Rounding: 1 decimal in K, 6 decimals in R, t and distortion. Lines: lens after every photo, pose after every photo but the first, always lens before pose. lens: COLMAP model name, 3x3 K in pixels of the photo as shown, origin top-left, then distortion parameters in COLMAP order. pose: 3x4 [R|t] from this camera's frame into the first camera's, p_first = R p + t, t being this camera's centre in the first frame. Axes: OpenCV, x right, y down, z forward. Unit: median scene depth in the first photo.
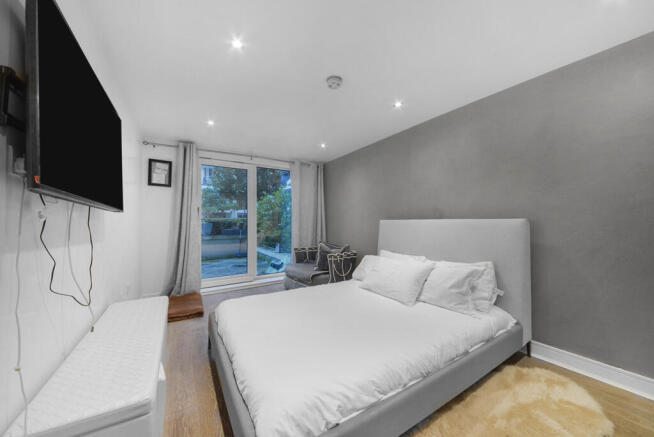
lens RADIAL K [[225.8, 0, 326.9], [0, 225.8, 224.7], [0, 0, 1]] dist [-0.023305, -0.000172]
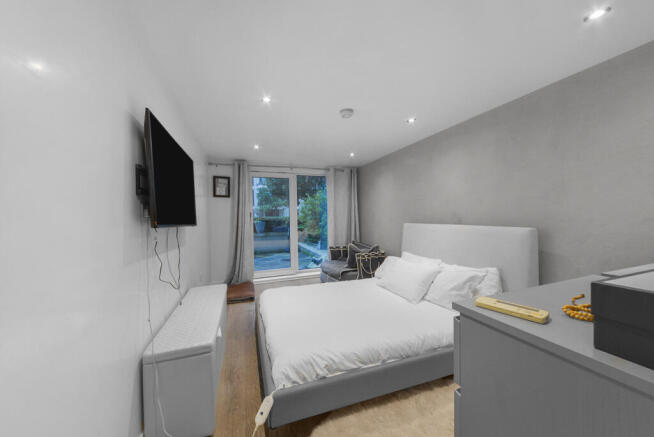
lens RADIAL K [[225.8, 0, 326.9], [0, 225.8, 224.7], [0, 0, 1]] dist [-0.023305, -0.000172]
pose [[0.976314, -0.002741, -0.216342, 0.126475], [0.008268, 0.999662, 0.024649, -0.049270], [0.216201, -0.025854, 0.976006, -0.138696]]
